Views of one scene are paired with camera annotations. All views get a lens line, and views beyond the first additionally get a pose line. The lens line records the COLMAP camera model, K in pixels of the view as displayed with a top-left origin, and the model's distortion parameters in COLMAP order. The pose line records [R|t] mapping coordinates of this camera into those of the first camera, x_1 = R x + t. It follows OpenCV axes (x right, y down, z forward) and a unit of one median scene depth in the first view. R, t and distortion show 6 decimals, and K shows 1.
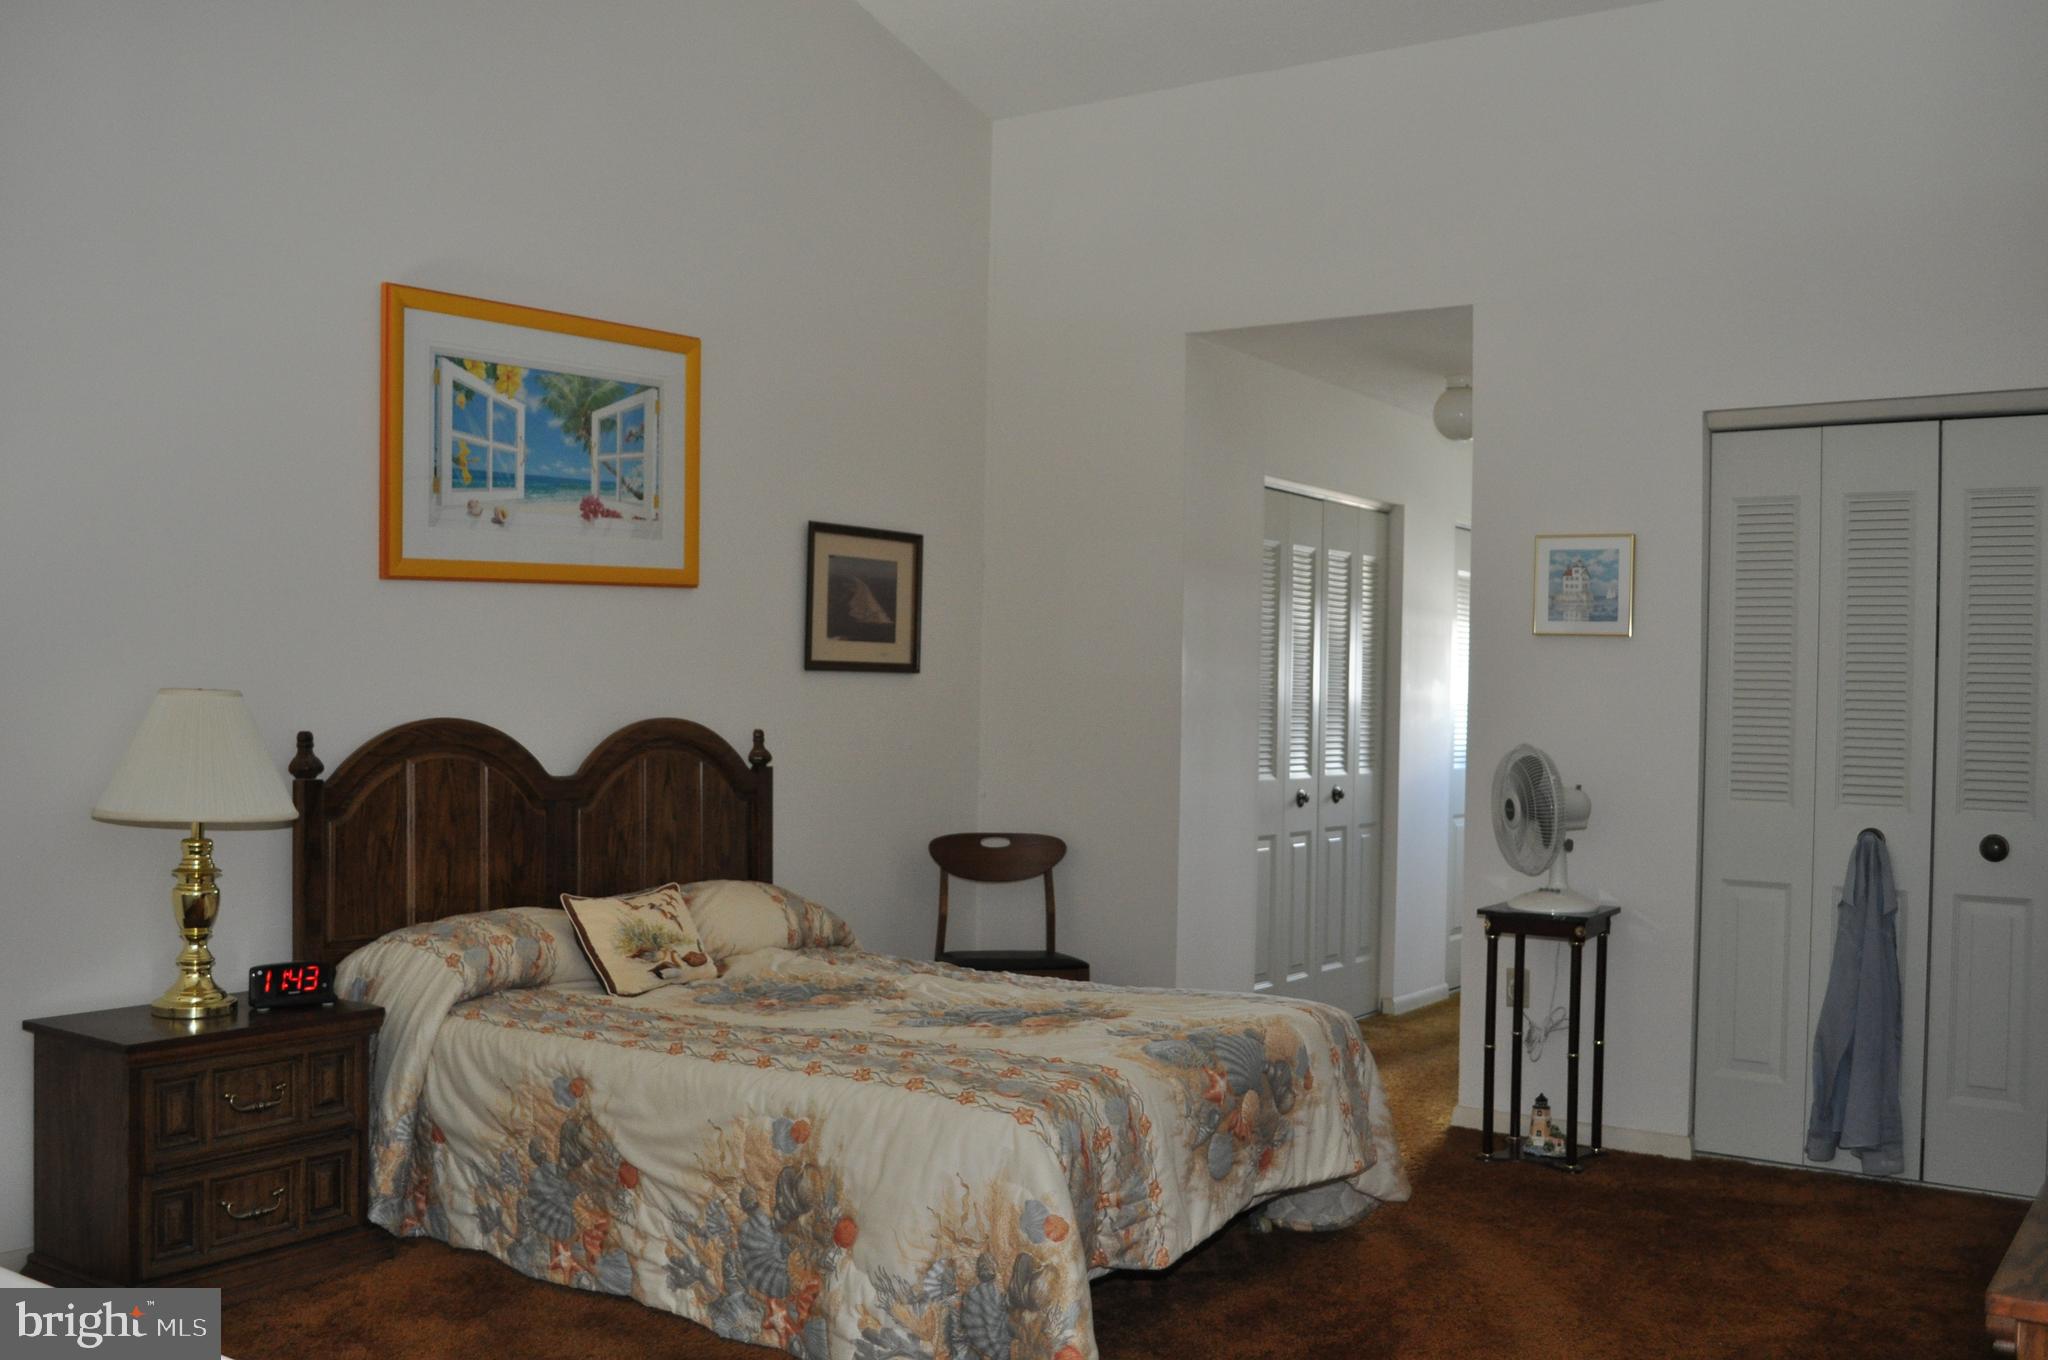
lens RADIAL K [[1888.9, 0, 1043.9], [0, 1888.9, 706.3], [0, 0, 1]] dist [-0.072646, 0.011627]
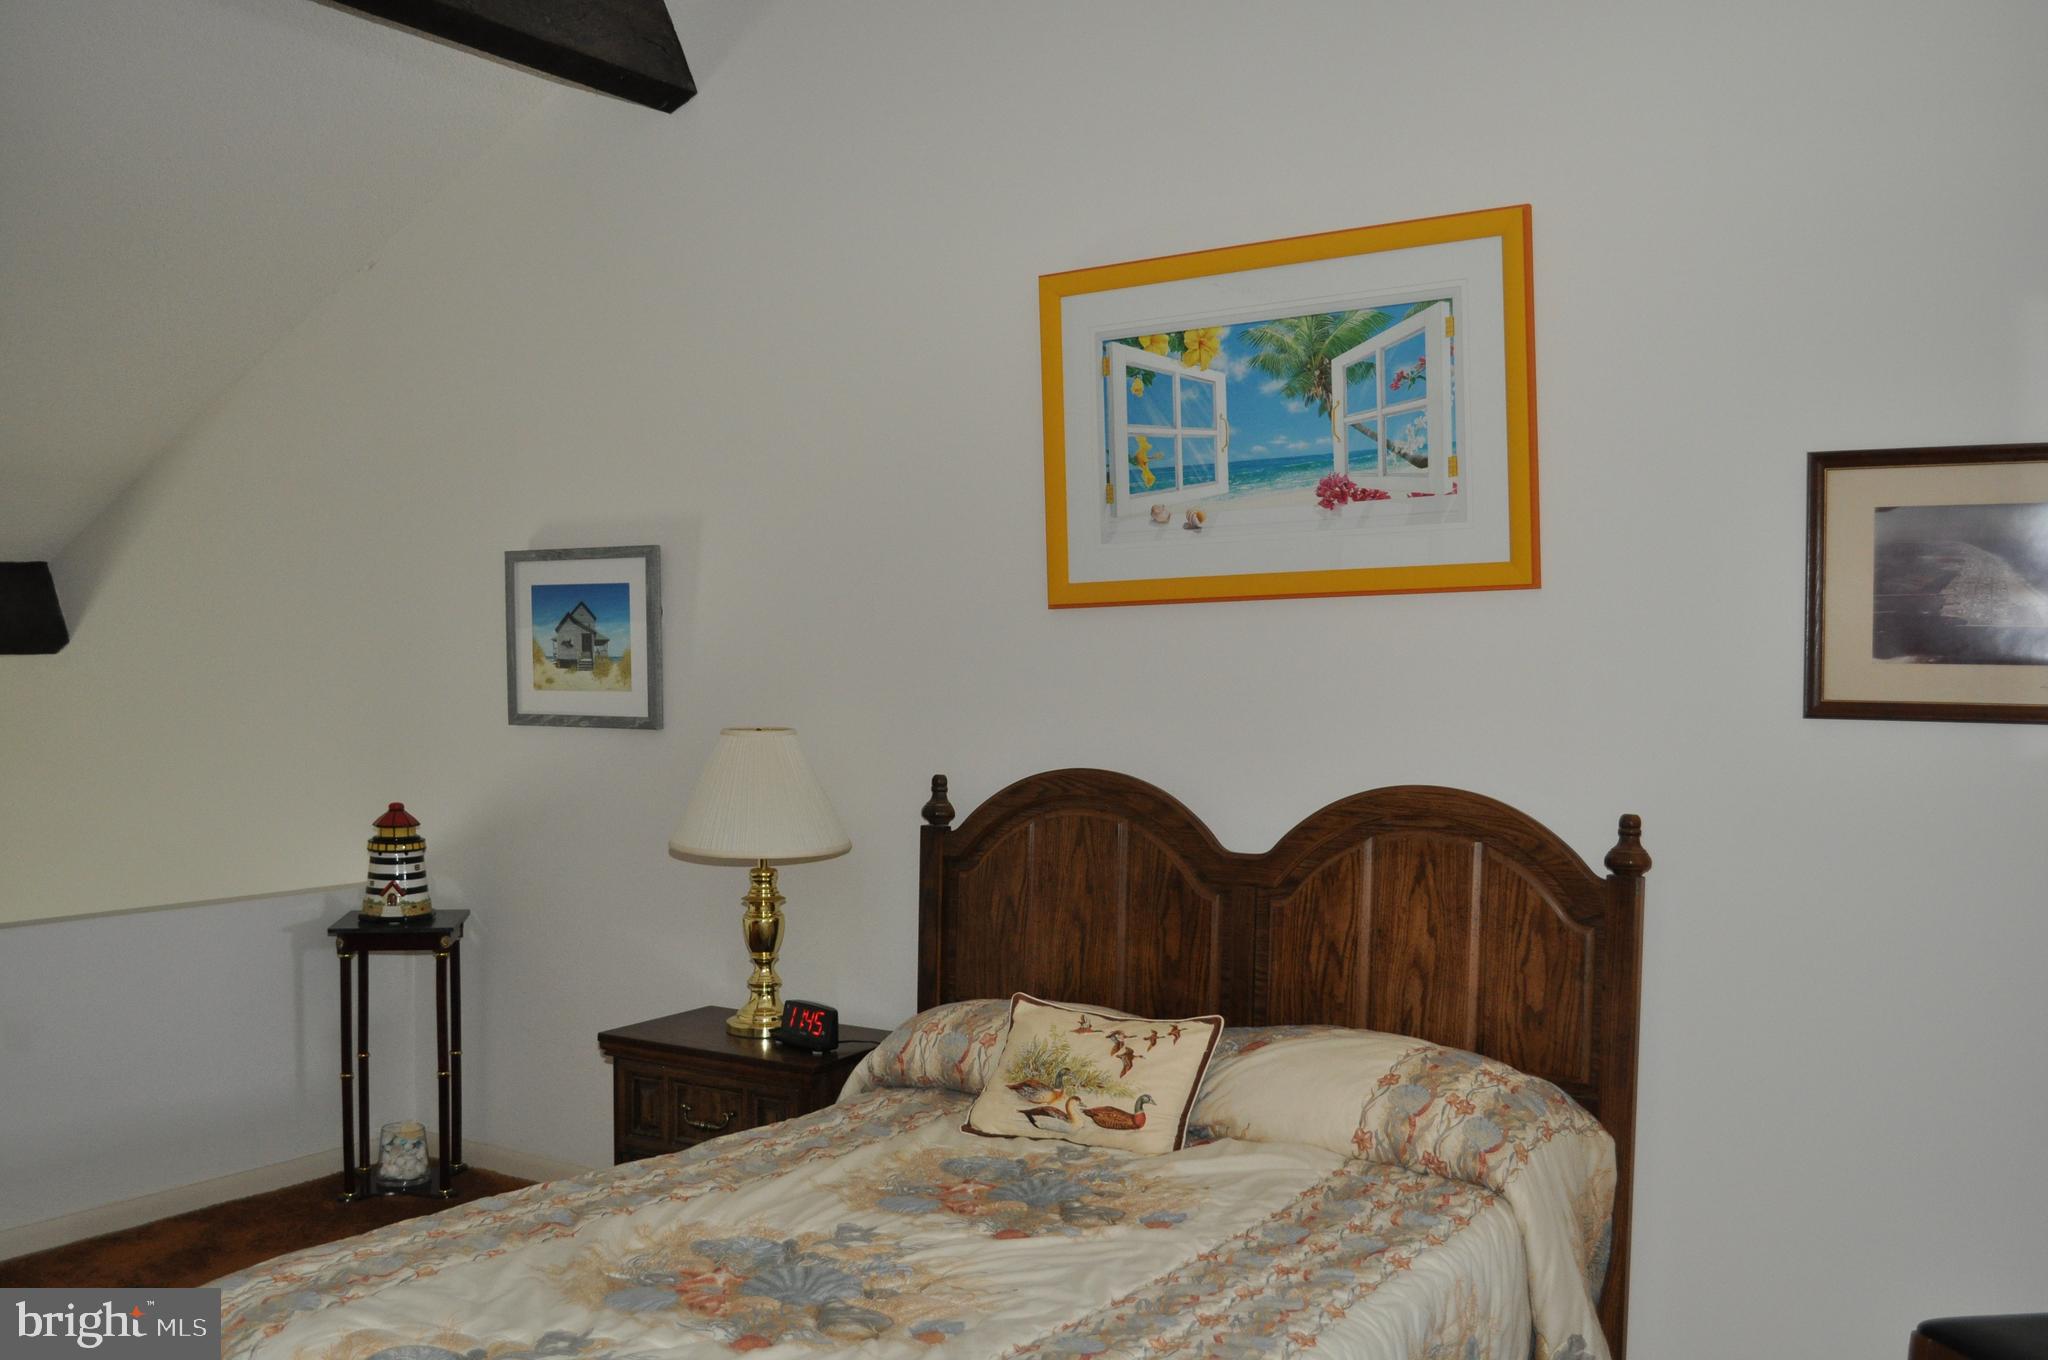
lens RADIAL K [[1888.9, 0, 1043.9], [0, 1888.9, 706.3], [0, 0, 1]] dist [-0.072646, 0.011627]
pose [[0.042191, 0.009740, -0.999062, 0.503368], [-0.018056, 0.999797, 0.008985, -0.027657], [0.998946, 0.017660, 0.042358, 0.891209]]
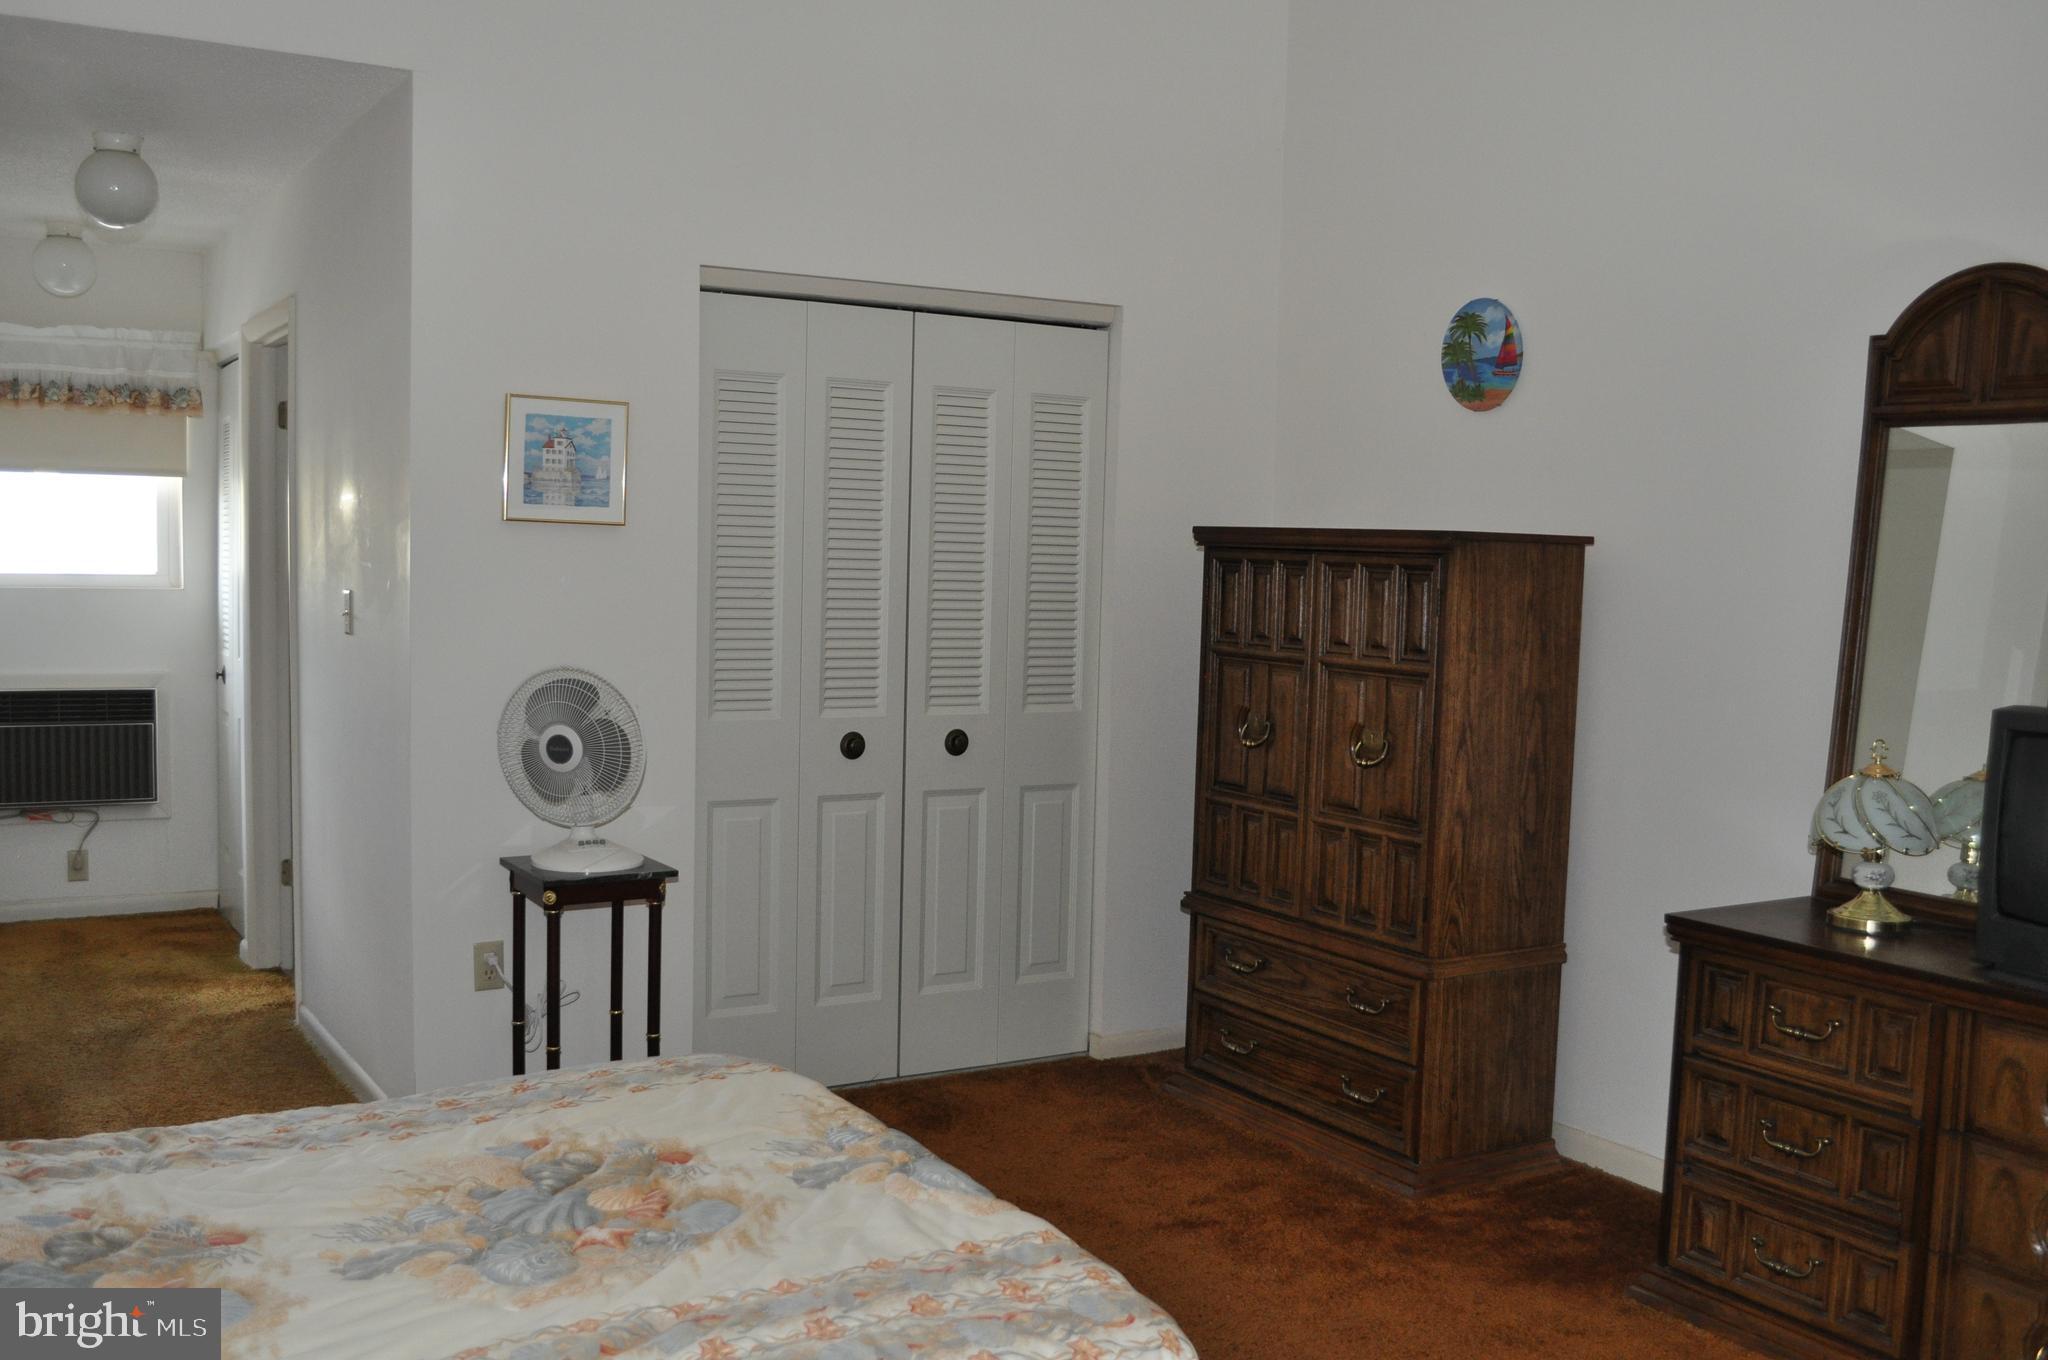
lens RADIAL K [[1888.9, 0, 1043.9], [0, 1888.9, 706.3], [0, 0, 1]] dist [-0.072646, 0.011627]
pose [[0.408092, -0.084881, 0.908986, -0.408940], [-0.014233, 0.994956, 0.099299, -0.046803], [-0.912830, -0.053460, 0.404826, 0.529710]]
